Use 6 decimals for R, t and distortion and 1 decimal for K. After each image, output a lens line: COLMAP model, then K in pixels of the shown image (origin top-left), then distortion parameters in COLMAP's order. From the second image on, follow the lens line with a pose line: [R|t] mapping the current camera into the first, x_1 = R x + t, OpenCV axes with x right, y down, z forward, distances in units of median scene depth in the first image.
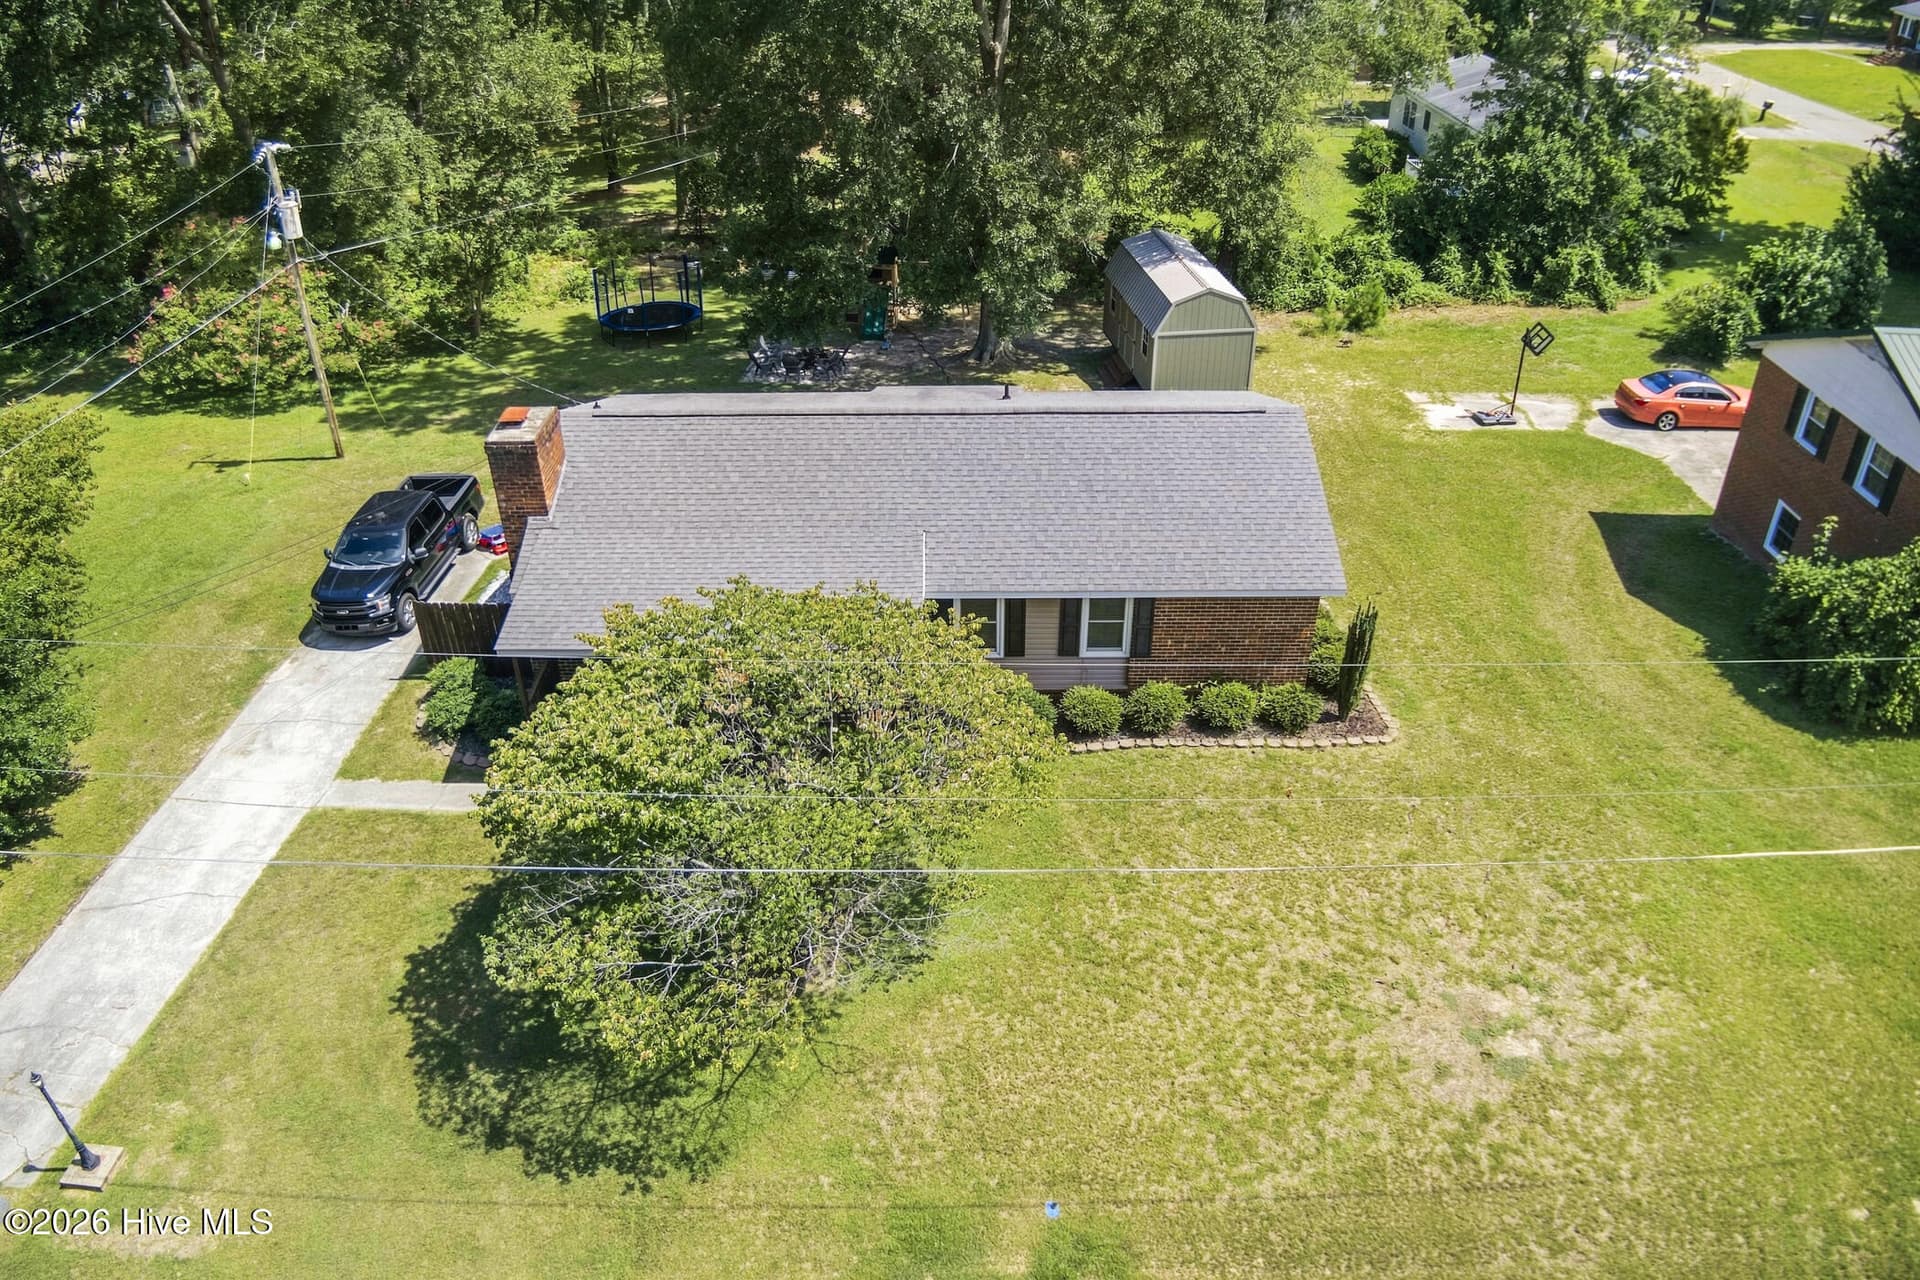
lens RADIAL K [[1340.6, 0, 969.3], [0, 1340.6, 633.6], [0, 0, 1]] dist [-0.129689, 0.021278]
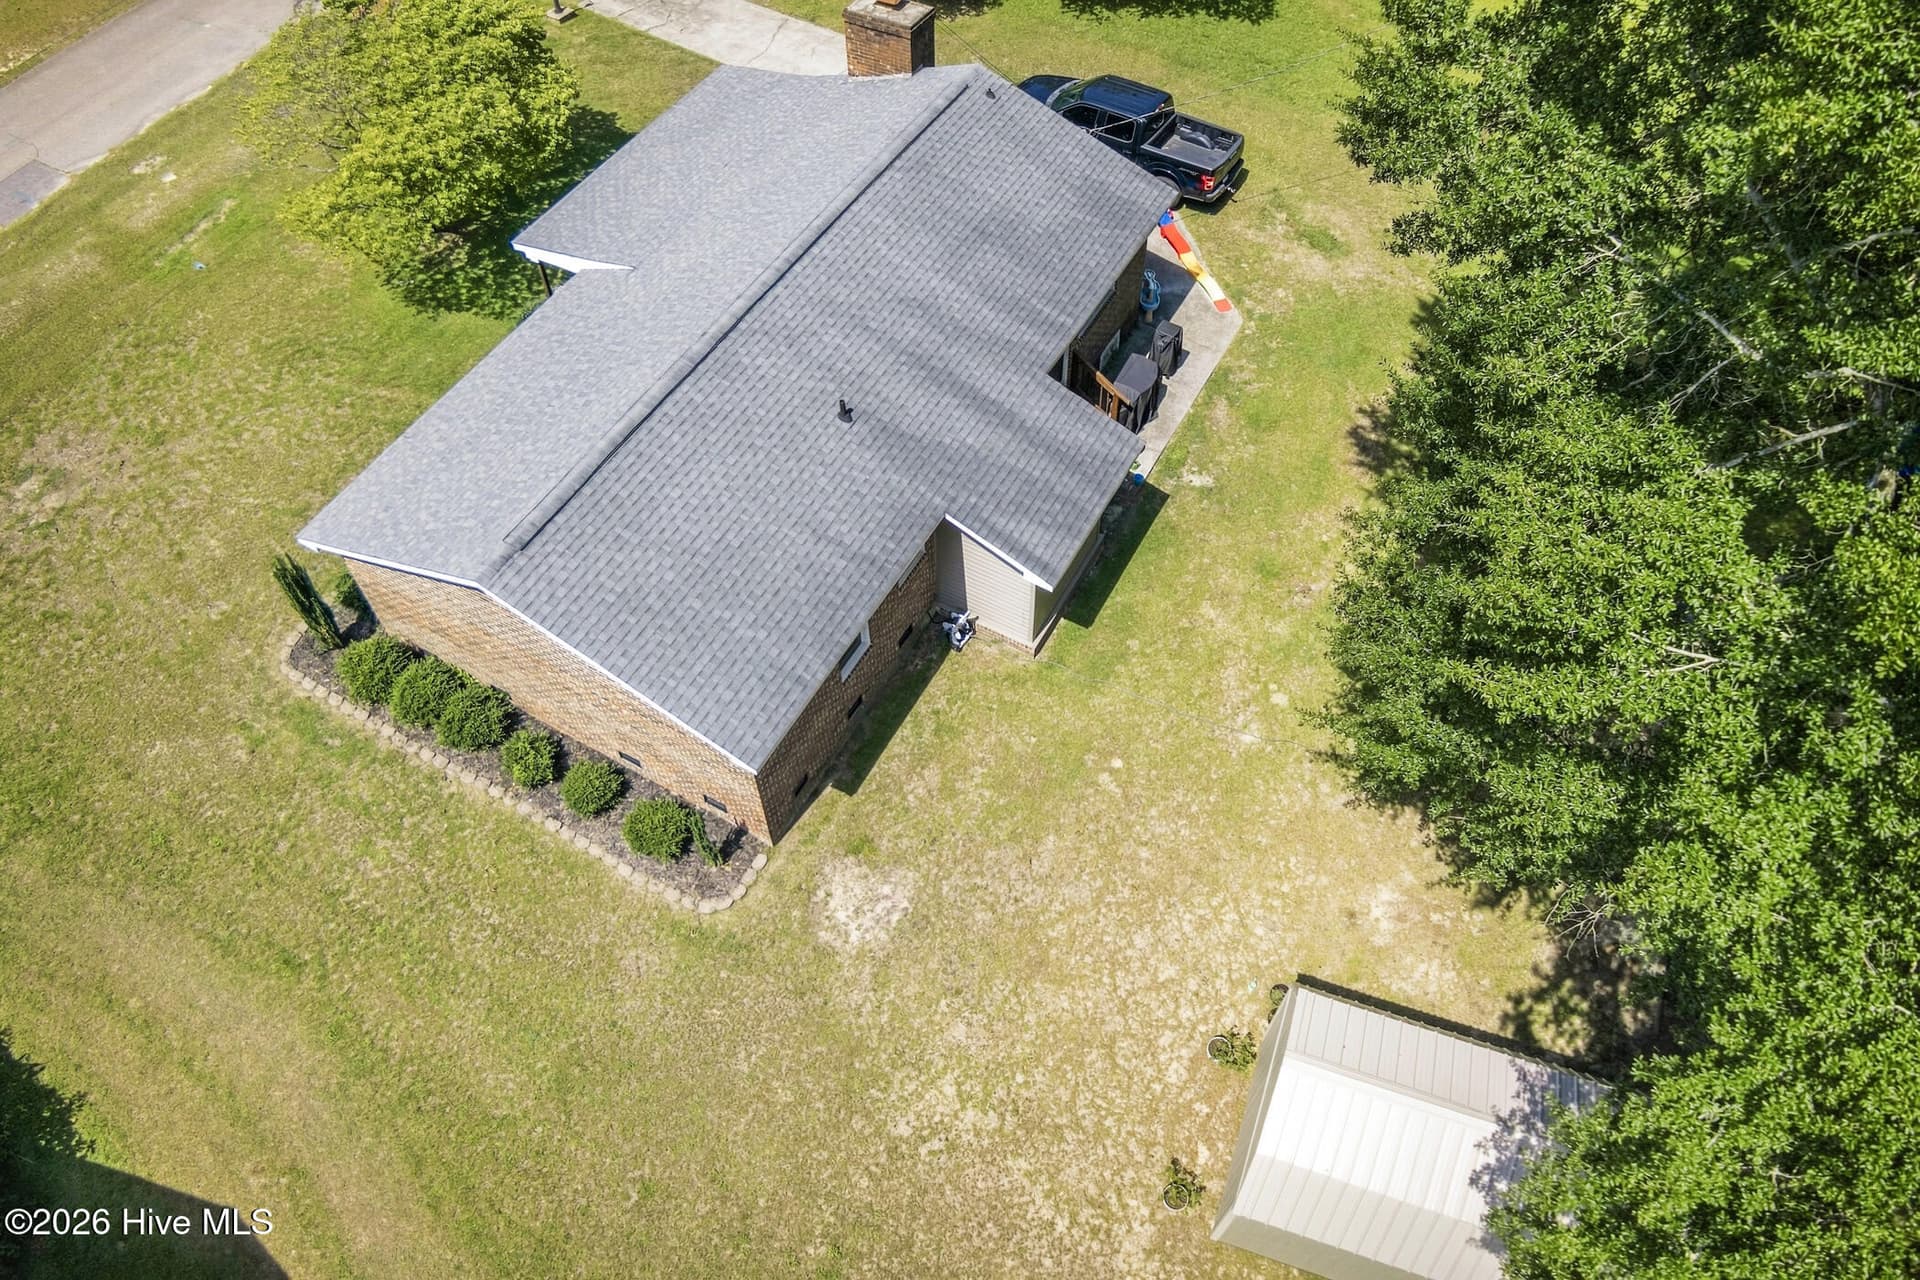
lens RADIAL K [[1340.6, 0, 959.7], [0, 1340.6, 632.8], [0, 0, 1]] dist [-0.129689, 0.021278]
pose [[-0.485301, 0.708812, -0.511926, 0.458792], [-0.467050, 0.284810, 0.837106, -0.788756], [0.739153, 0.645344, 0.192832, 0.981008]]
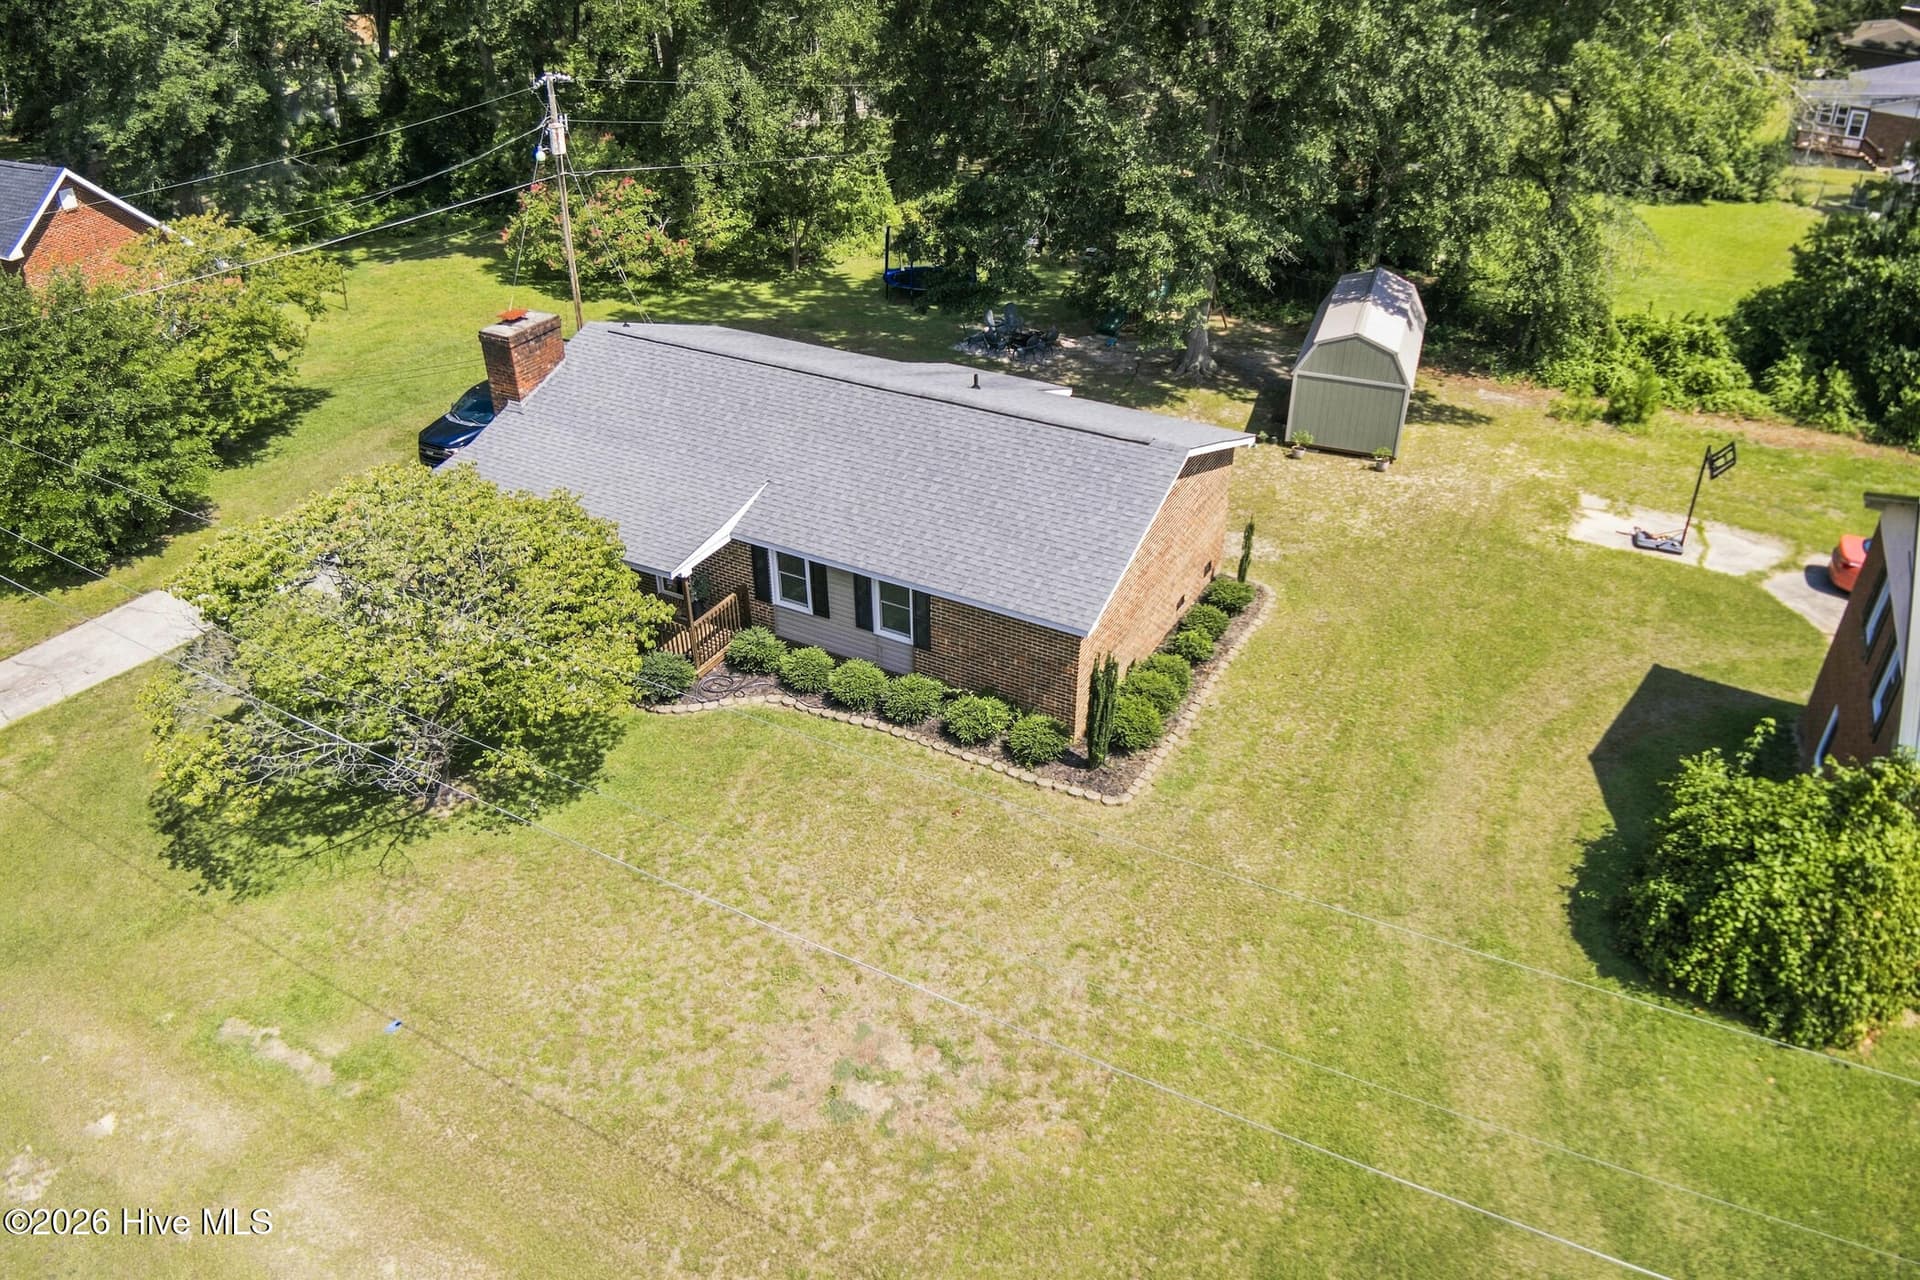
lens RADIAL K [[1340.6, 0, 970.2], [0, 1340.6, 630.2], [0, 0, 1]] dist [-0.129689, 0.021278]
pose [[0.876425, 0.260079, -0.405263, 0.485172], [-0.260825, 0.963847, 0.054489, -0.052055], [0.404783, 0.057947, 0.912575, 0.076059]]
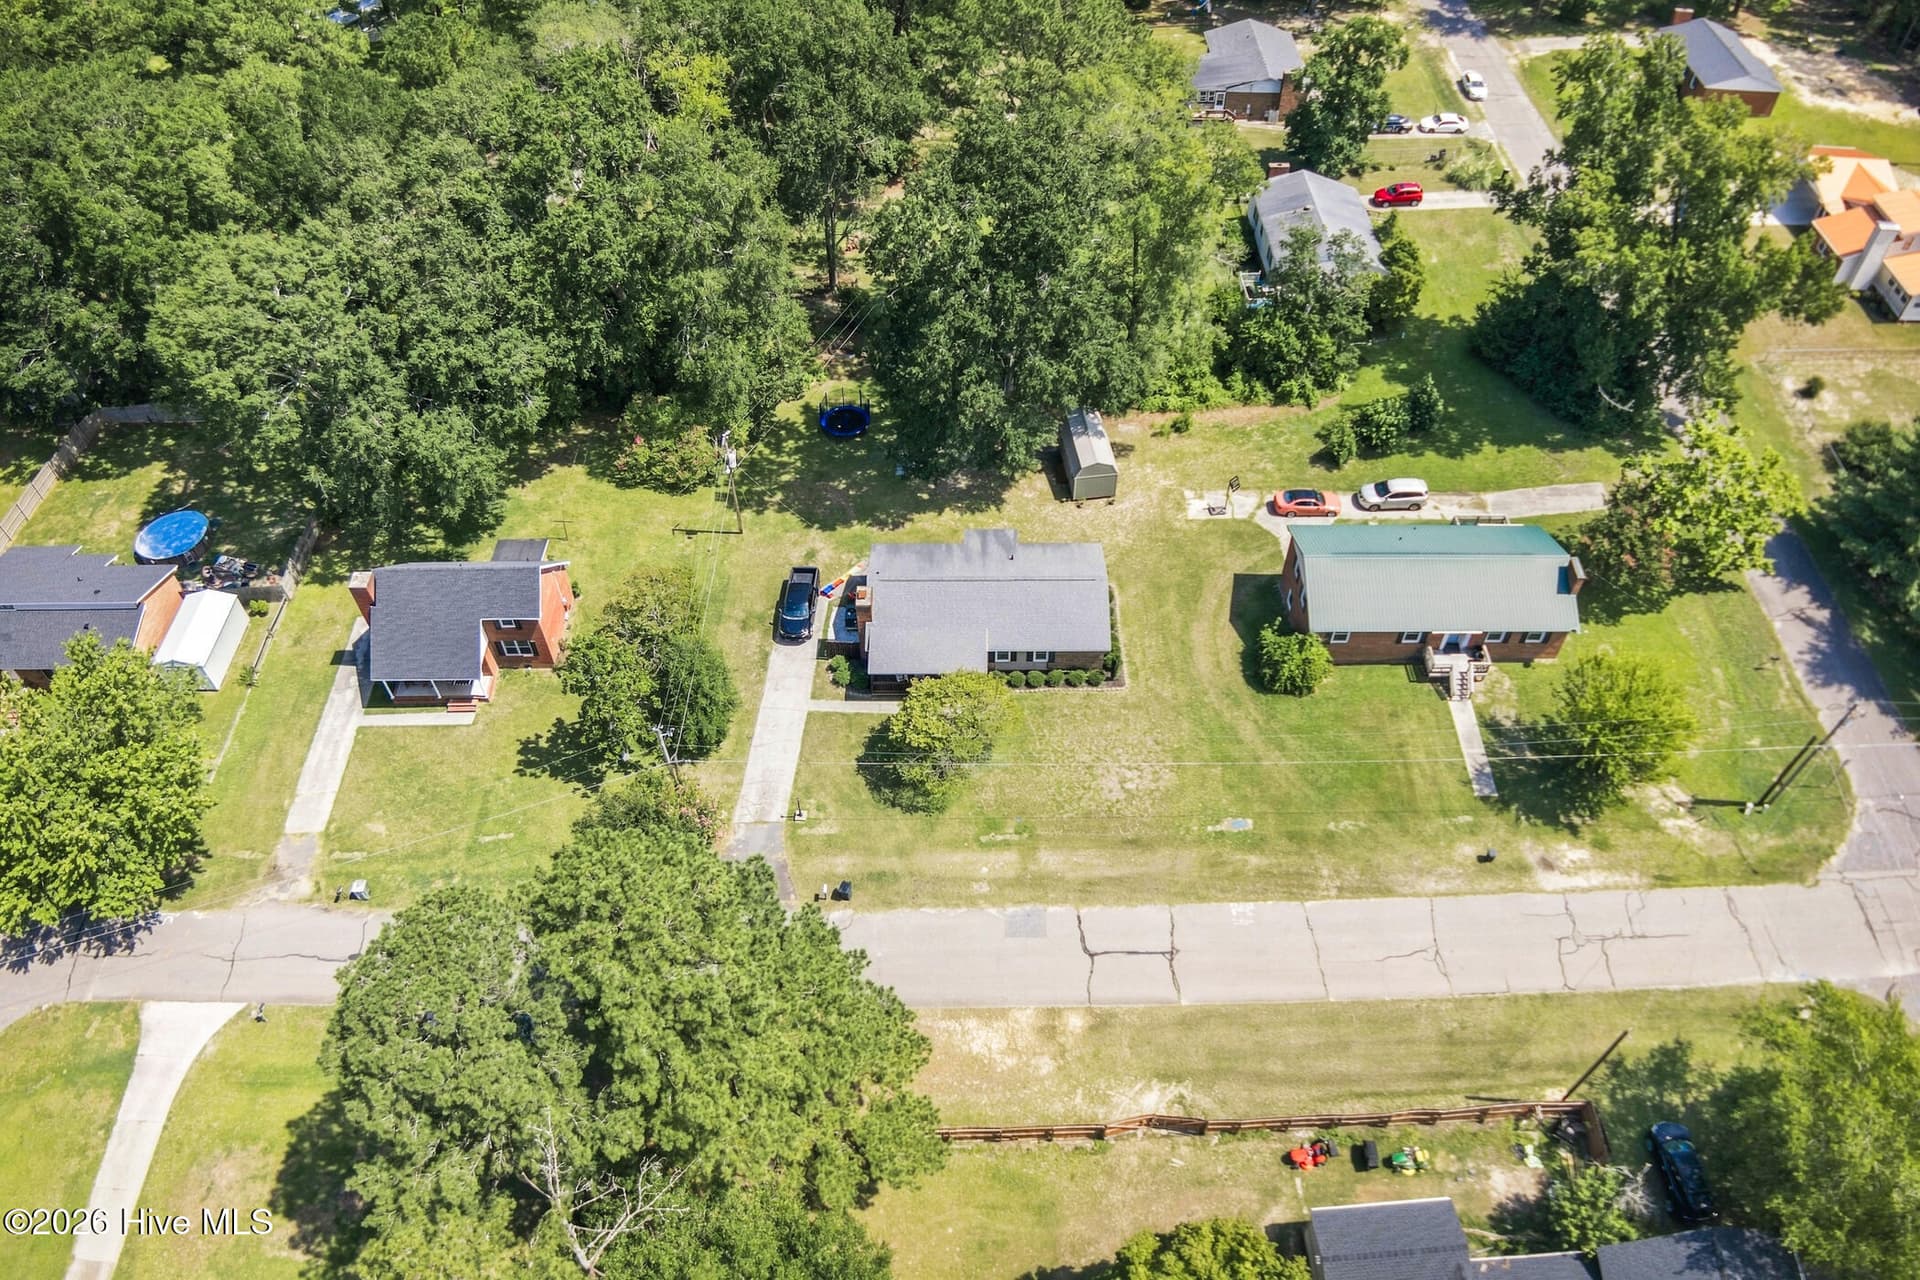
lens RADIAL K [[1340.6, 0, 971.2], [0, 1340.6, 633.9], [0, 0, 1]] dist [-0.129689, 0.021278]
pose [[0.999977, 0.004375, -0.005153, -0.046683], [-0.002708, 0.957751, 0.287587, -0.862662], [0.006194, -0.287566, 0.957741, -1.862676]]
